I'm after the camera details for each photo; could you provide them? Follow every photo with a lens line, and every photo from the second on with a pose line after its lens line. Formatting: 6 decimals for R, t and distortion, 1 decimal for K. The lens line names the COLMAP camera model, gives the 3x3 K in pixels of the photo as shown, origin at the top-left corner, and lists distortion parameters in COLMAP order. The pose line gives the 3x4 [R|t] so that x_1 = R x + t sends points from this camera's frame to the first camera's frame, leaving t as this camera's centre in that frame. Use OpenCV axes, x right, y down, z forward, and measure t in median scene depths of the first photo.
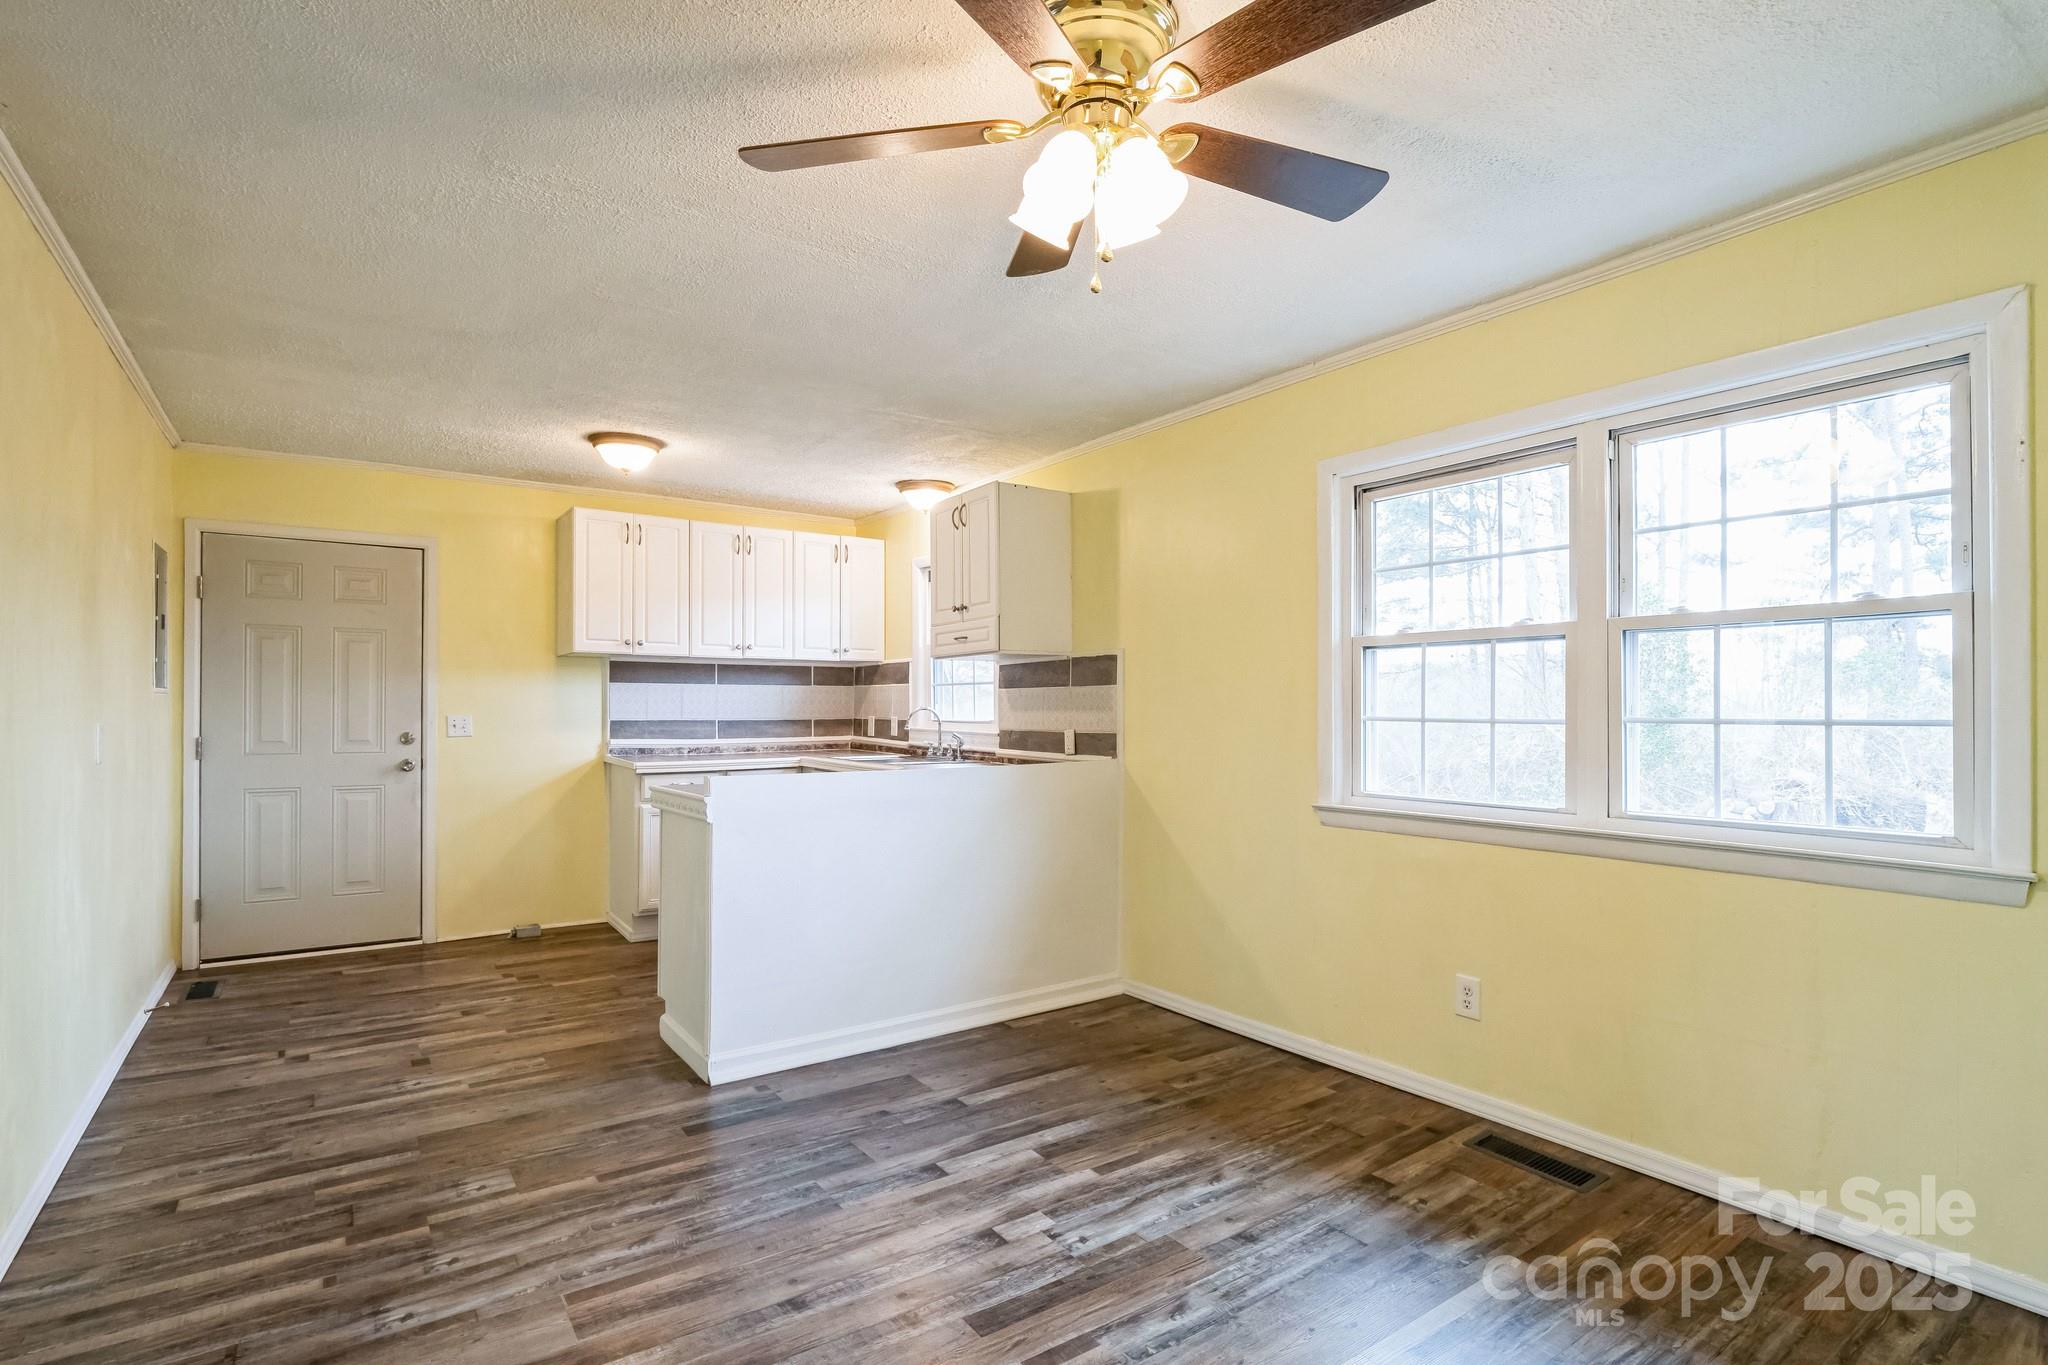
lens RADIAL K [[1007.8, 0, 942.5], [0, 1007.8, 716.5], [0, 0, 1]] dist [-0.015573, -0.000075]
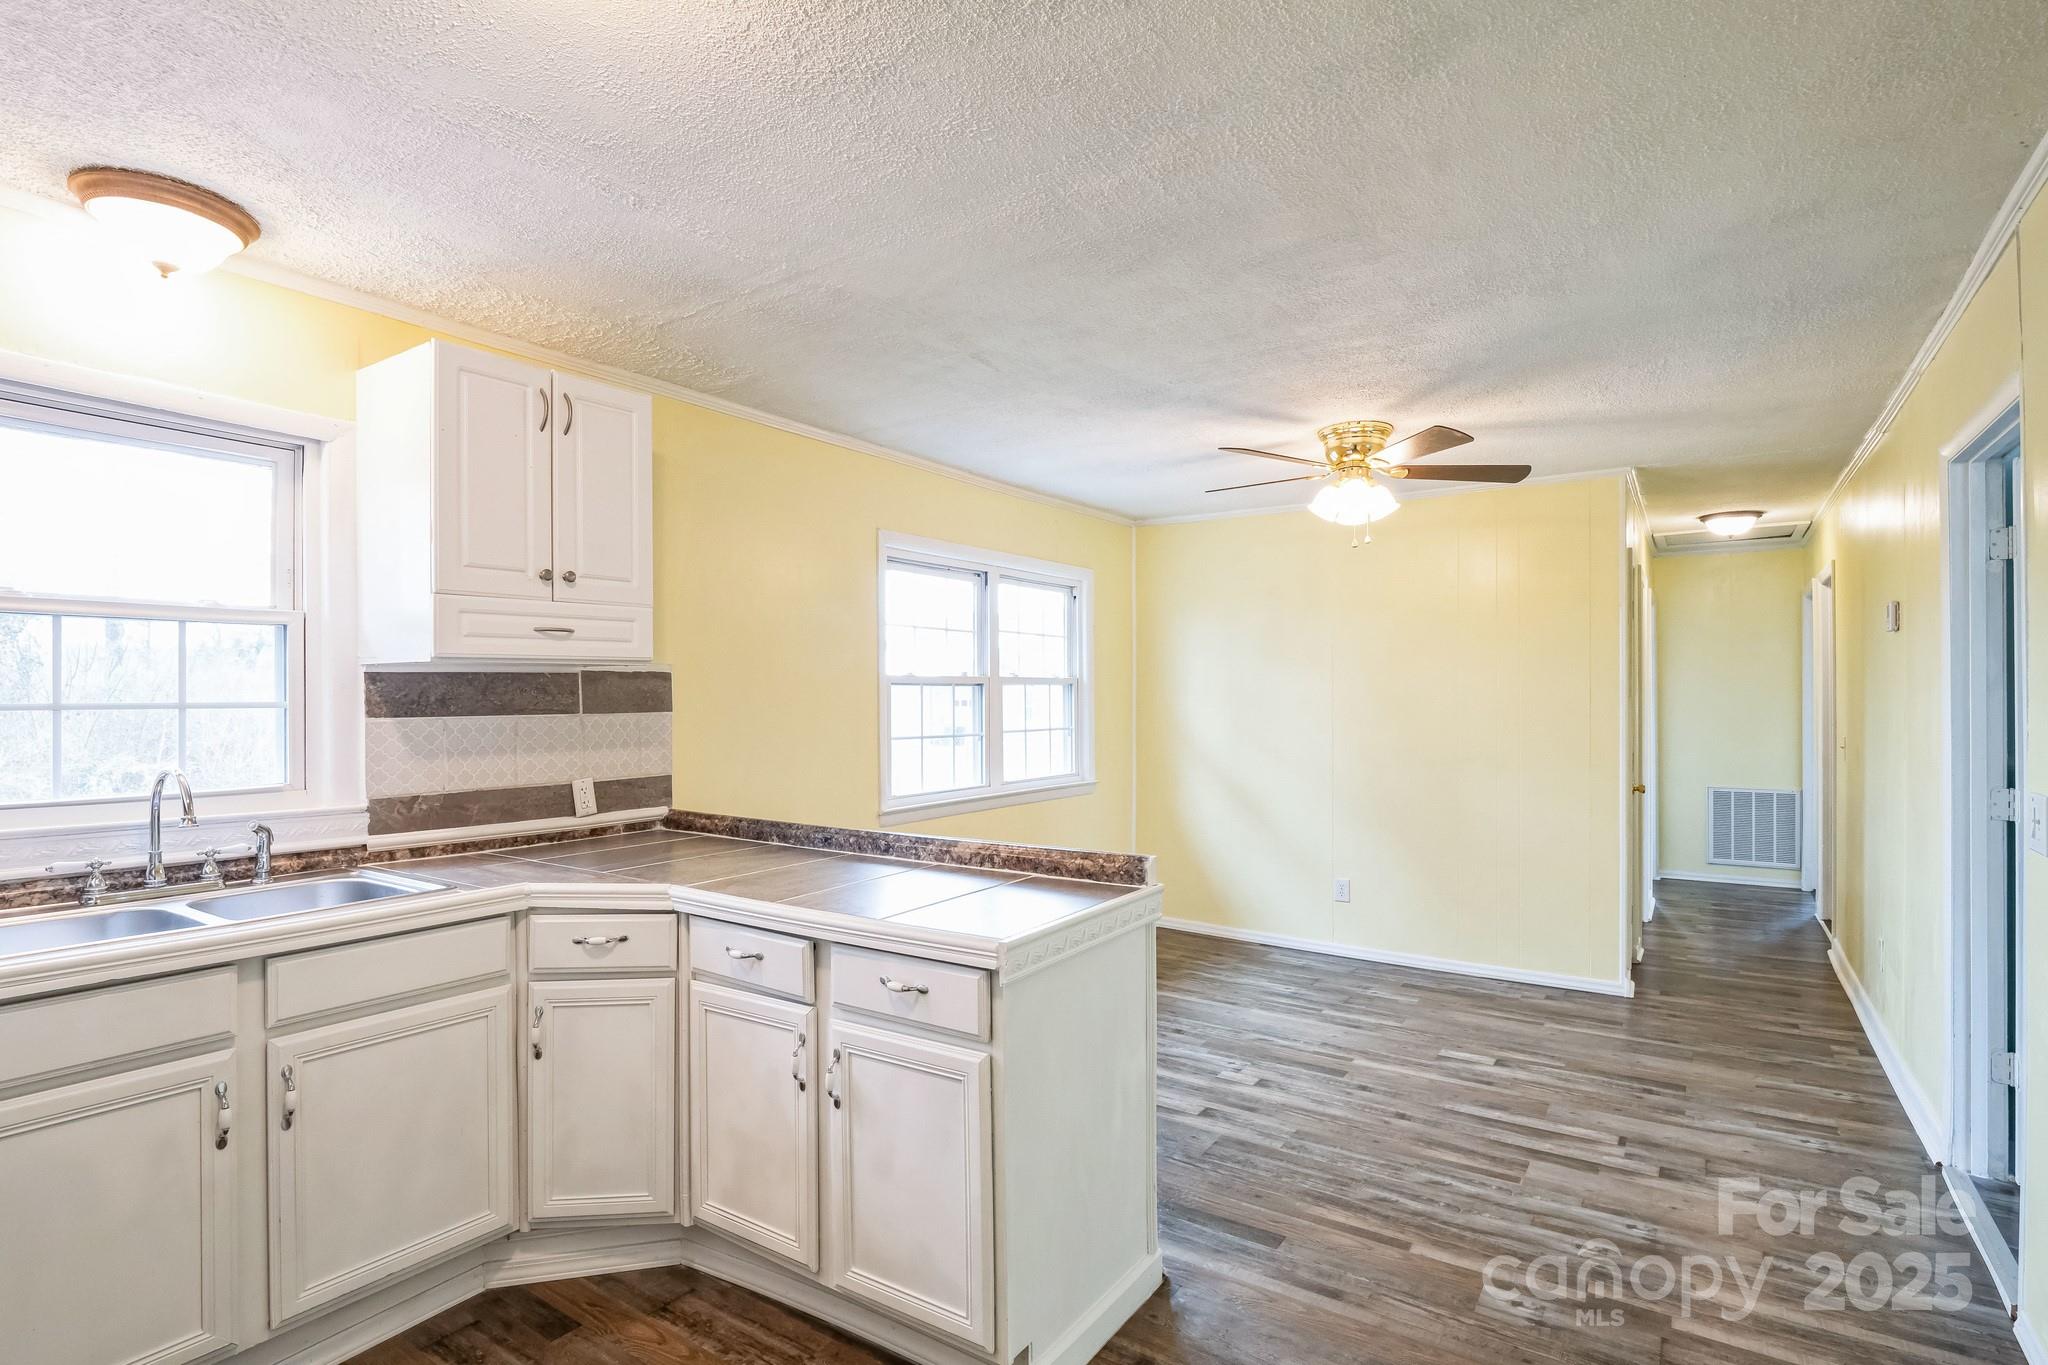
lens RADIAL K [[1120.0, 0, 1024.0], [0, 1120.0, 682.5], [0, 0, 1]] dist [-0.032539, -0.000256]
pose [[-0.455234, 0.010286, 0.890312, -0.713752], [0.013984, 0.999893, -0.004402, -0.046338], [-0.890262, 0.010446, -0.455329, 1.150713]]
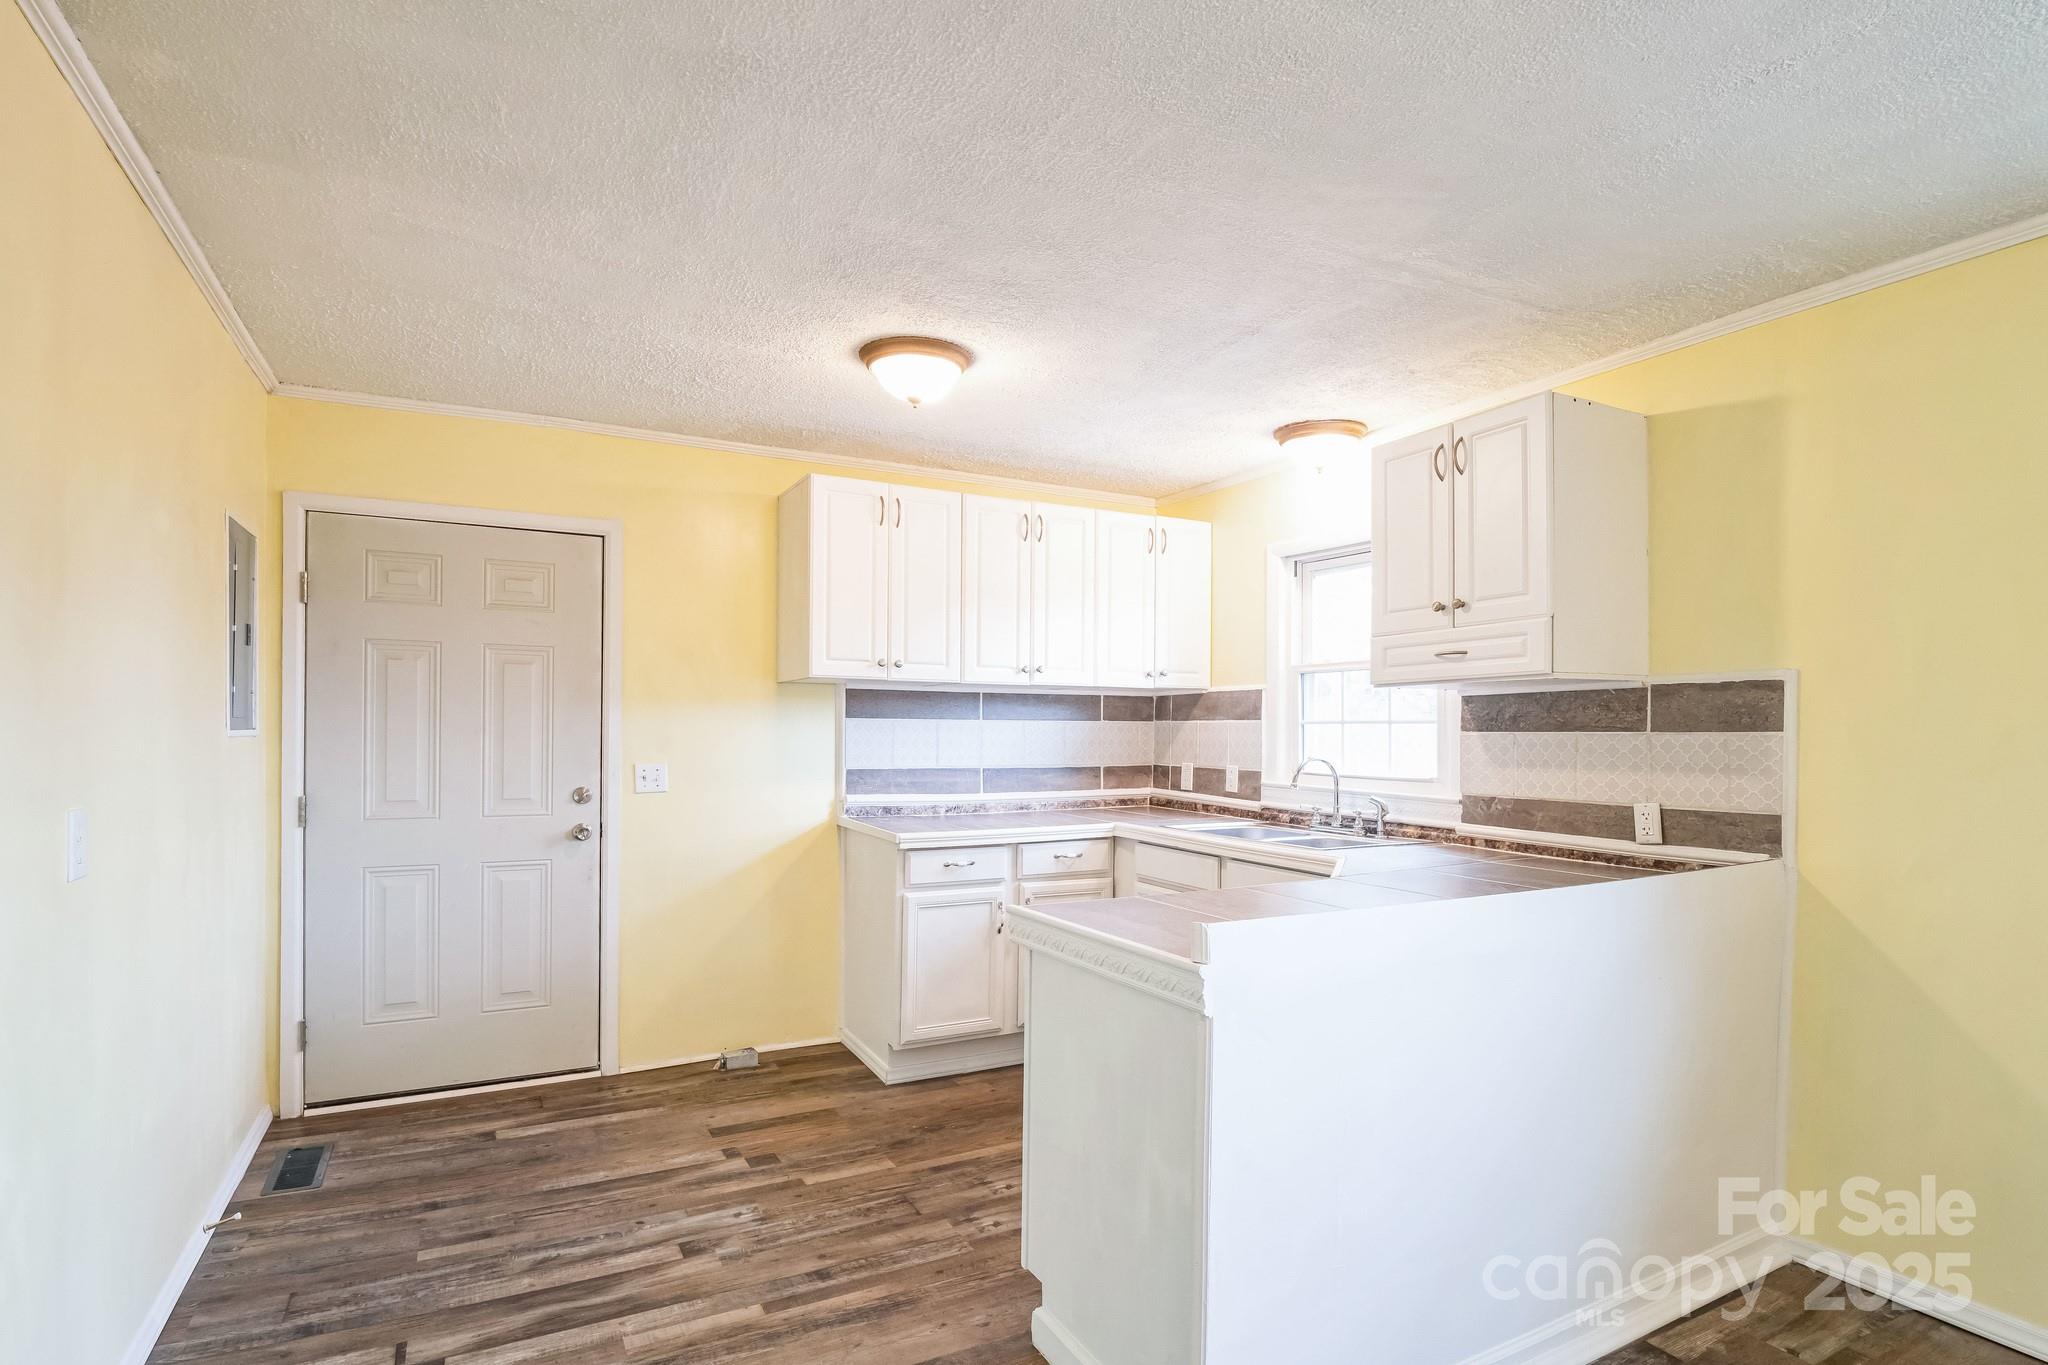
lens RADIAL K [[1000.2, 0, 991.1], [0, 1000.2, 743.1], [0, 0, 1]] dist [-0.005256, -0.000981]
pose [[0.997205, 0.002873, -0.074661, -0.241162], [-0.002647, 0.999992, 0.003130, -0.025587], [0.074670, -0.002923, 0.997204, 0.393366]]
